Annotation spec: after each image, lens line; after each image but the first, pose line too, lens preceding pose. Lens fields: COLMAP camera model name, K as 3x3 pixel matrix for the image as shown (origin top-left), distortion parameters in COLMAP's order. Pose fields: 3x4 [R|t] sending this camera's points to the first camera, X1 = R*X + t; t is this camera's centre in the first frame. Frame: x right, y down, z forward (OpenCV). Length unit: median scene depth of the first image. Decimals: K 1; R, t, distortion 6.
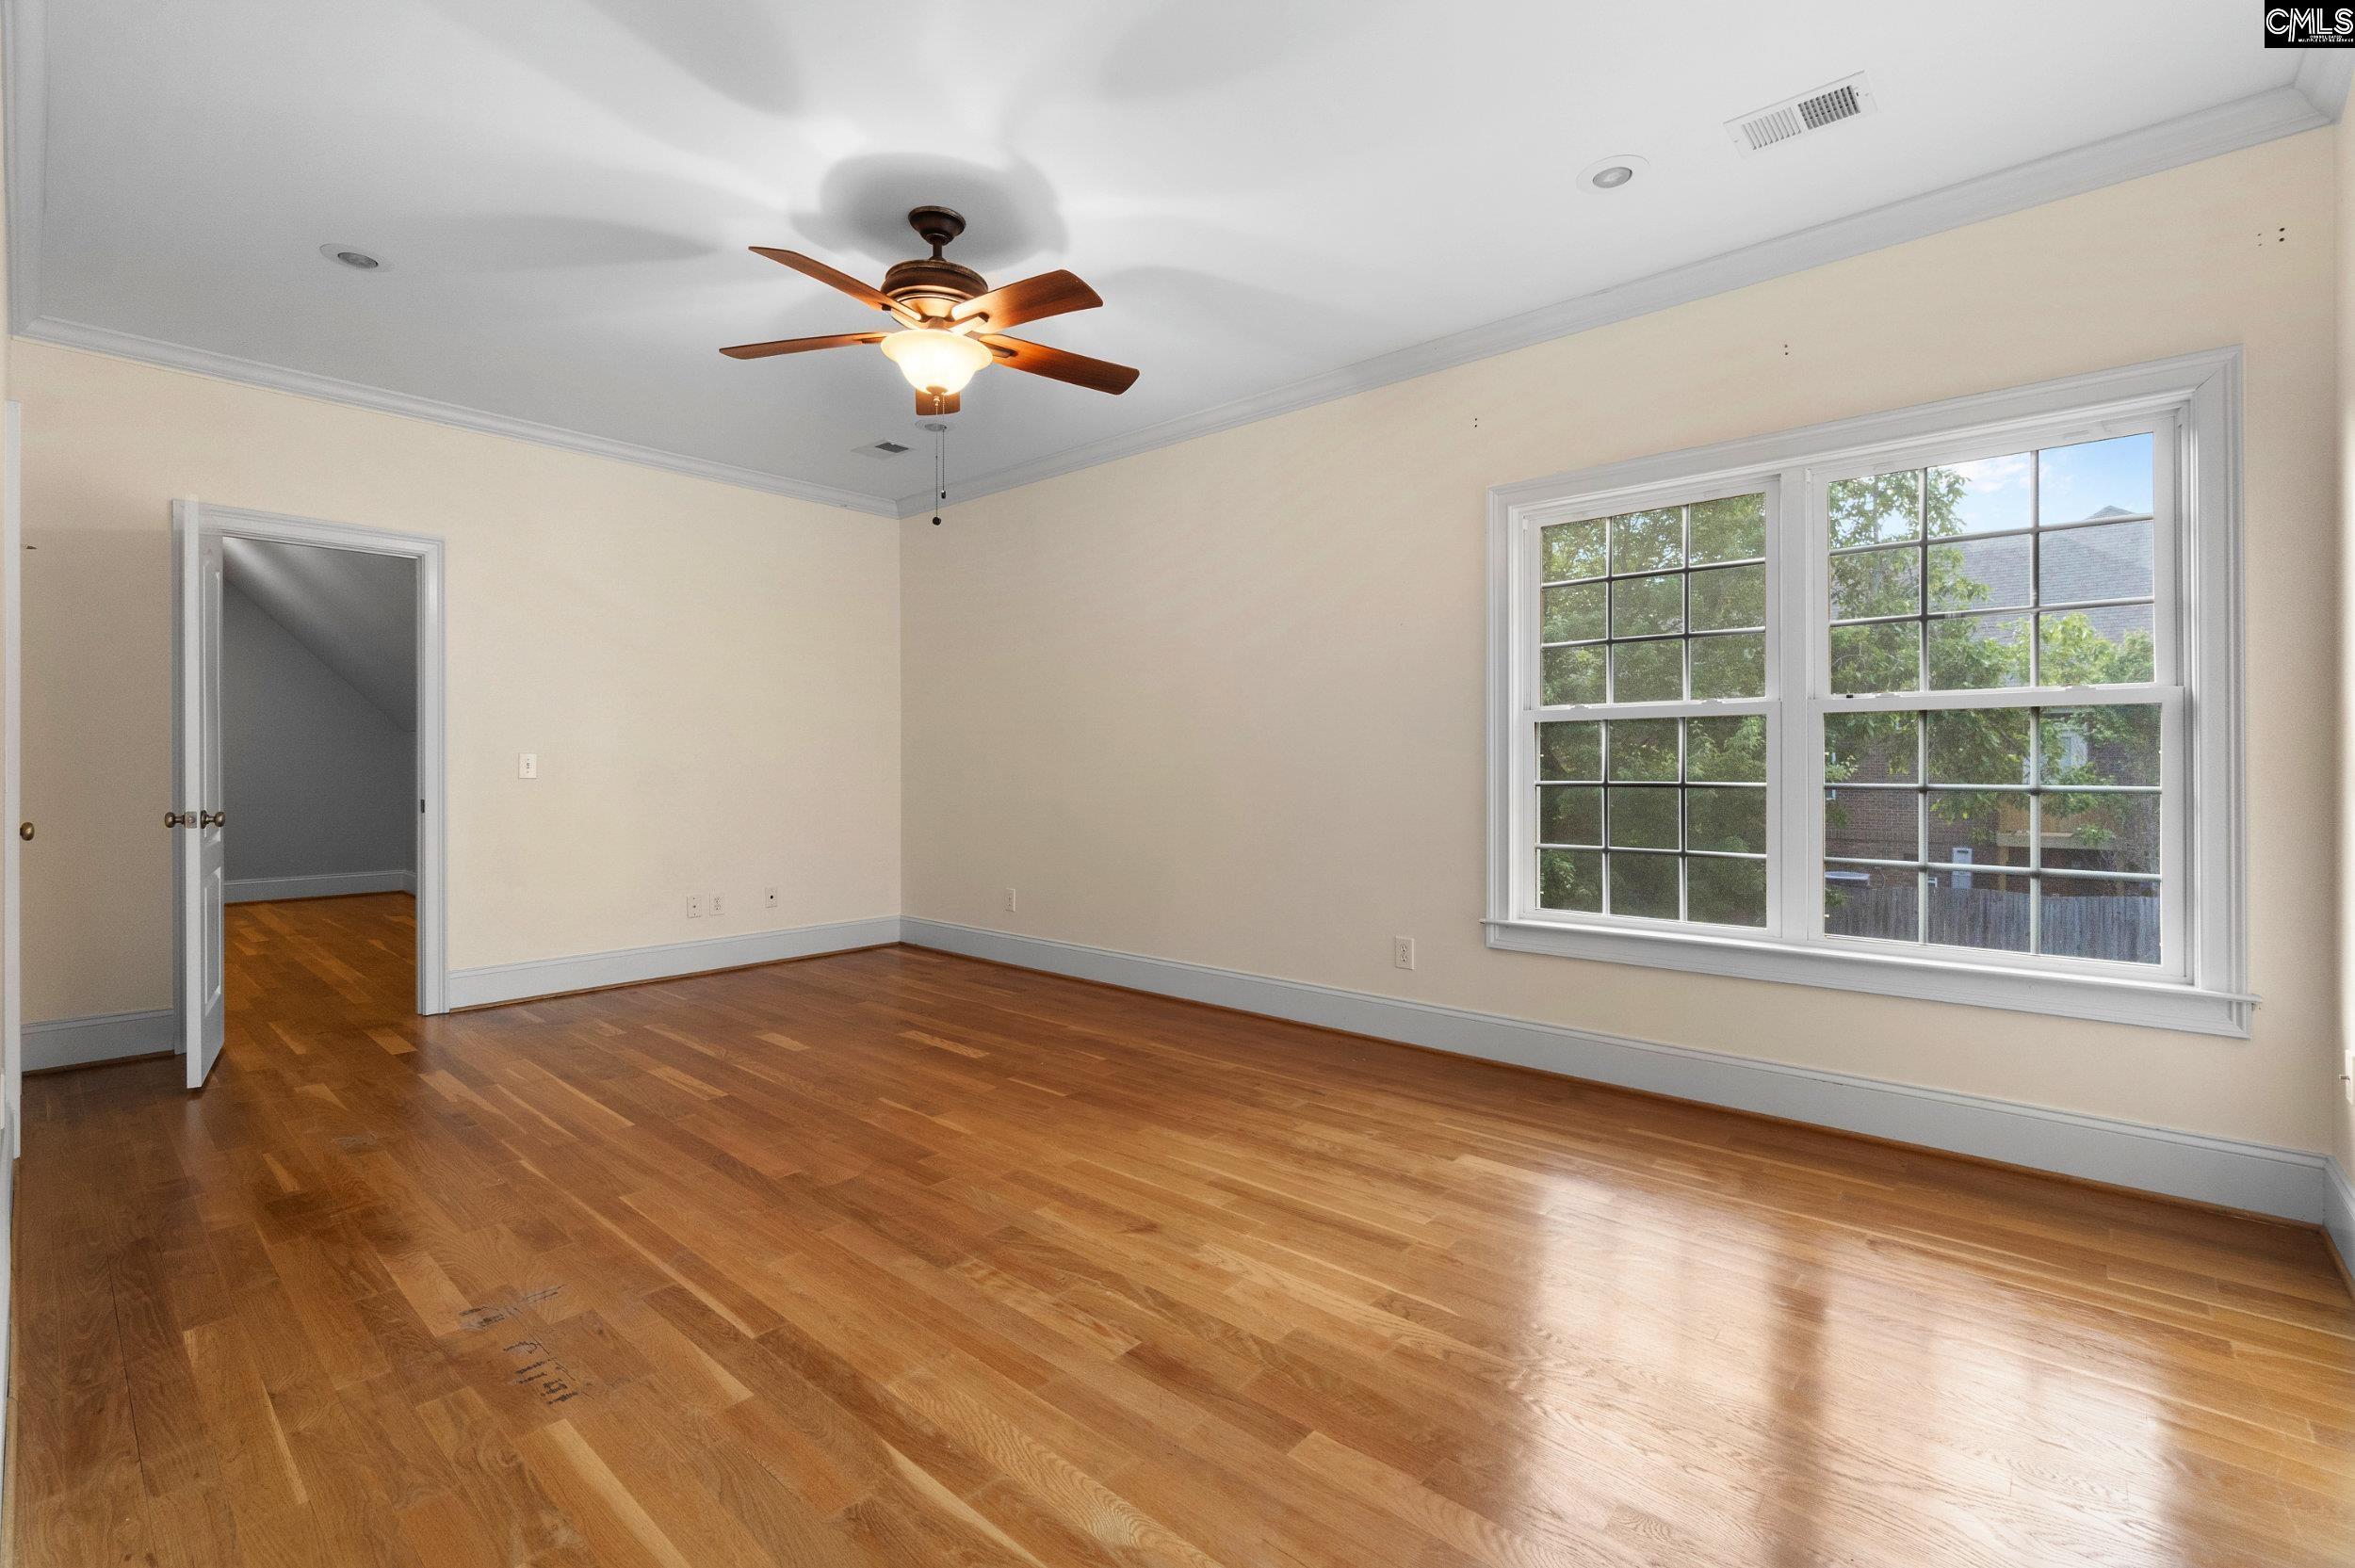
lens RADIAL K [[1029.3, 0, 1161.6], [0, 1029.3, 779.5], [0, 0, 1]] dist [-0.002234, -0.000028]
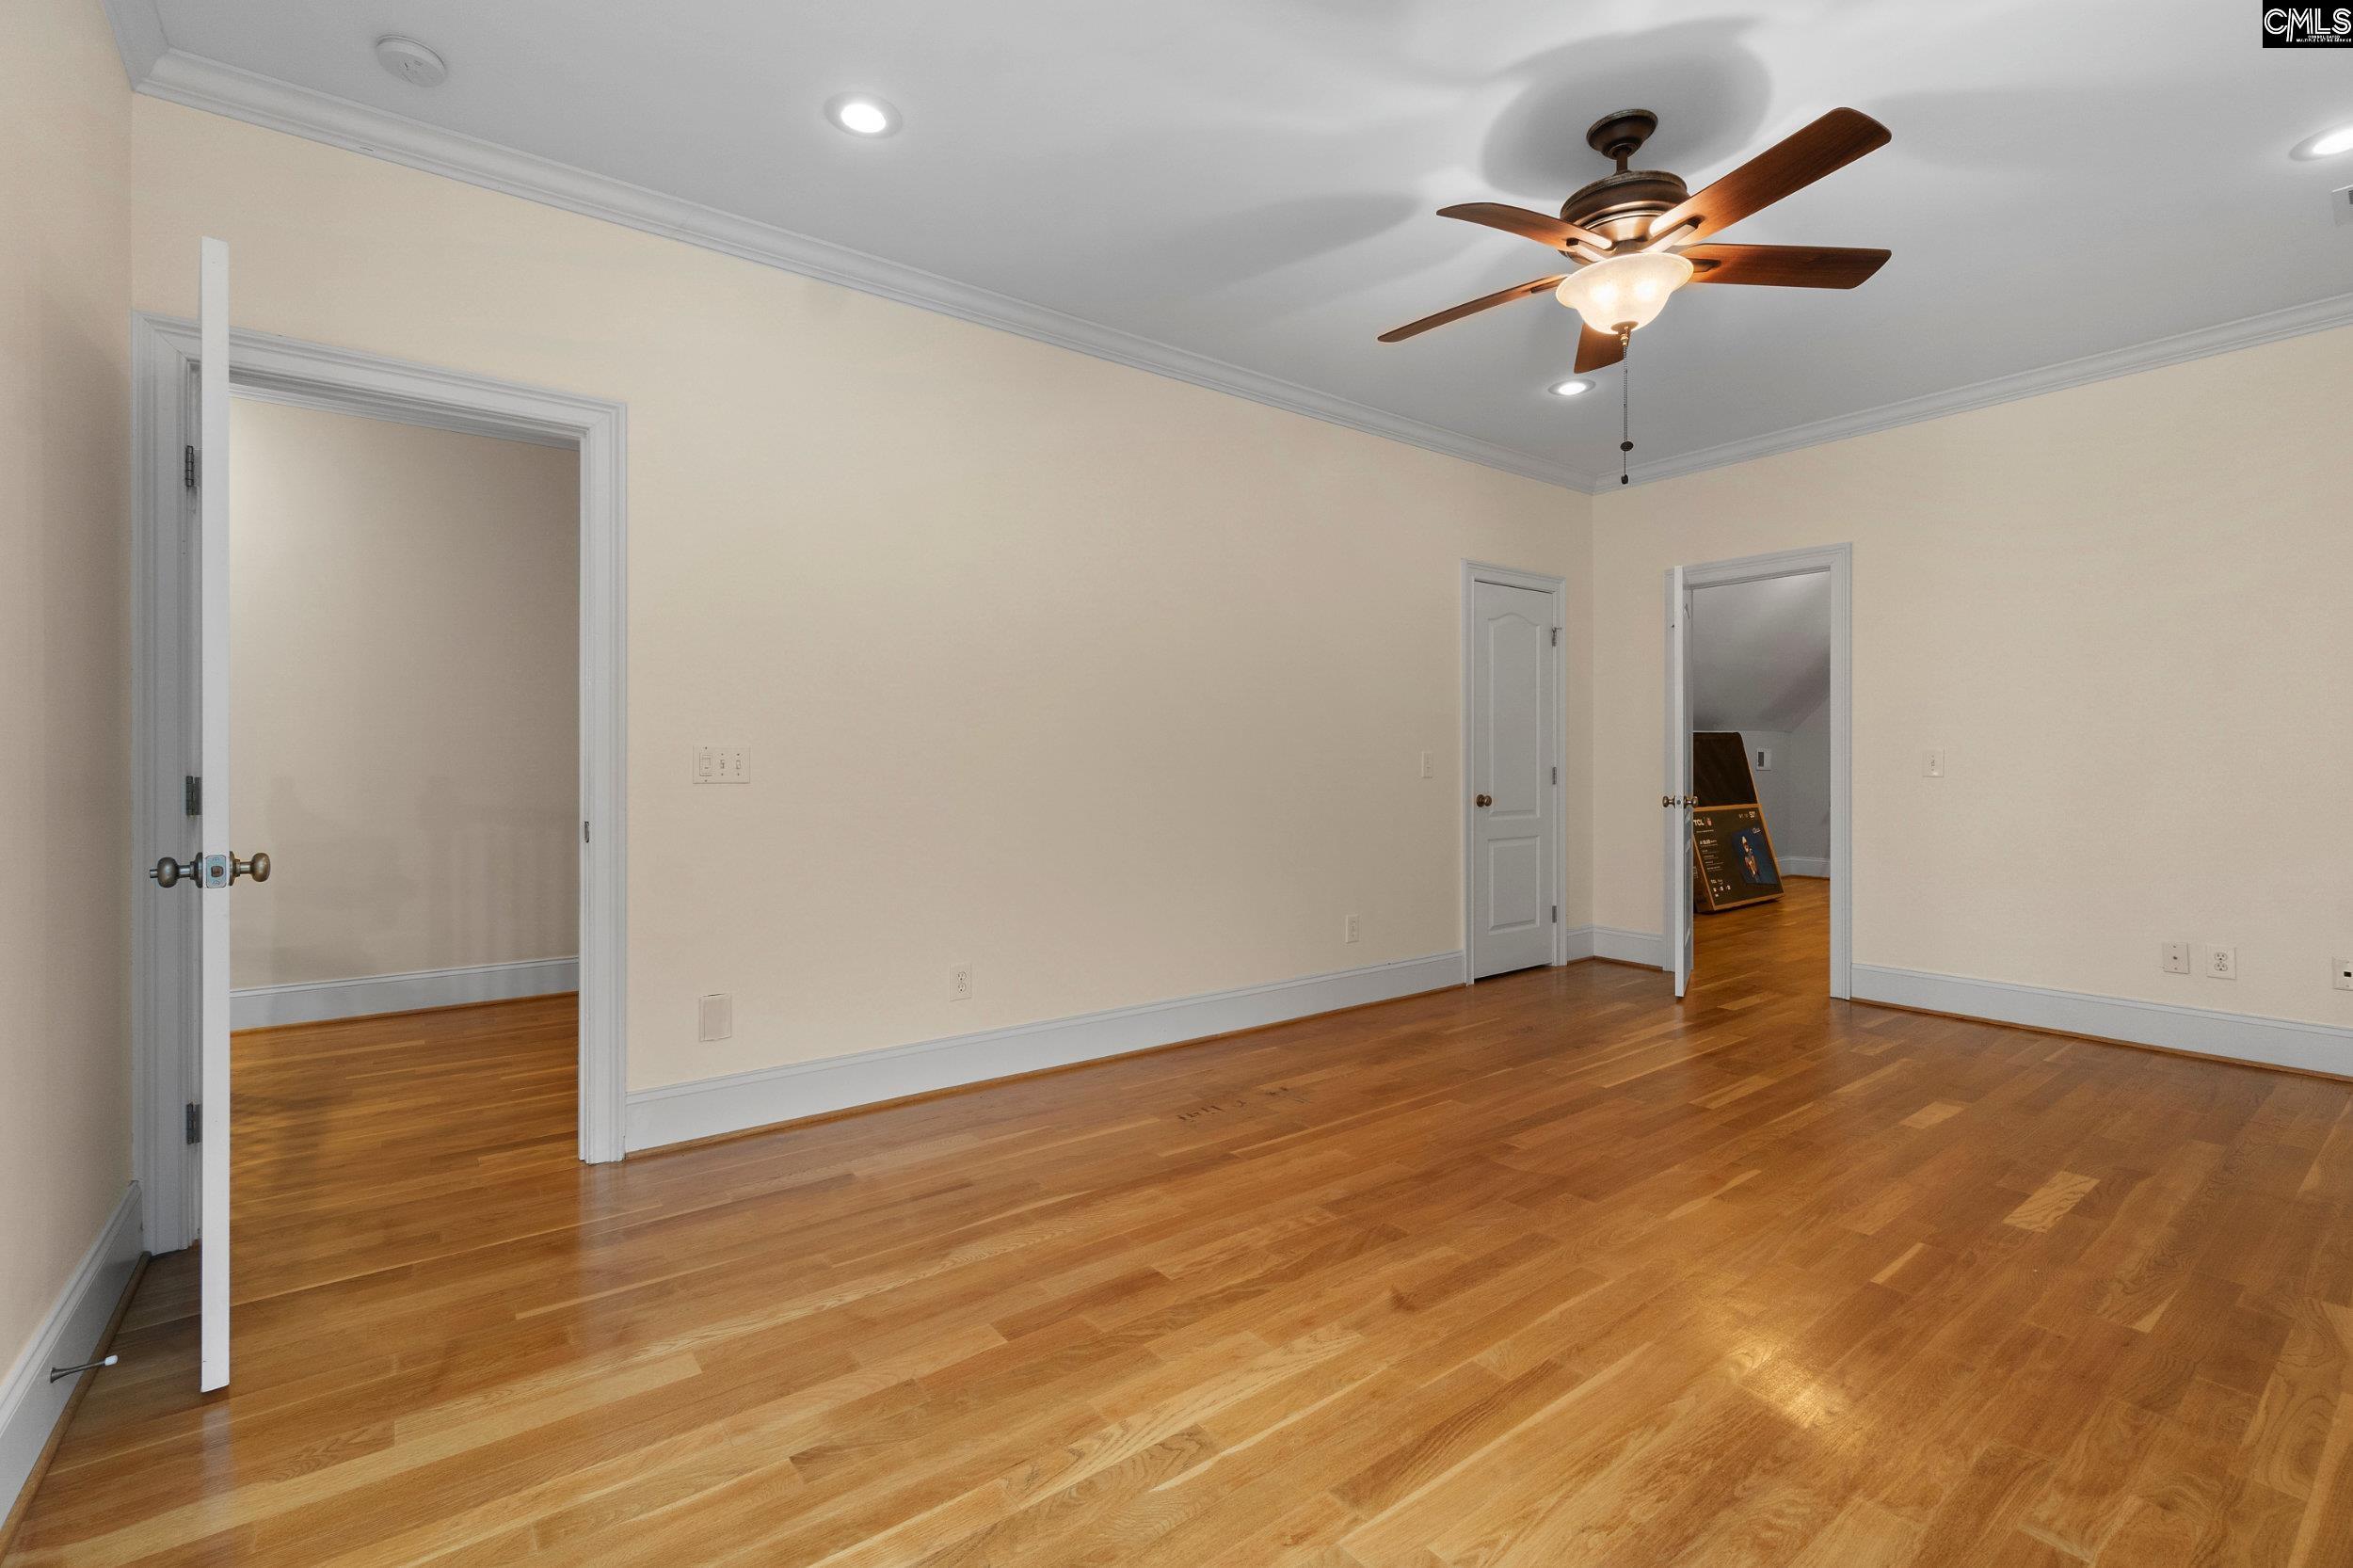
lens RADIAL K [[1028.6, 0, 1160.6], [0, 1028.6, 779.5], [0, 0, 1]] dist [-0.002234, -0.000028]
pose [[-0.205312, 0.013564, -0.978603, 0.859577], [-0.011917, 0.999795, 0.016358, -0.010080], [0.978624, 0.015020, -0.205108, 0.975483]]
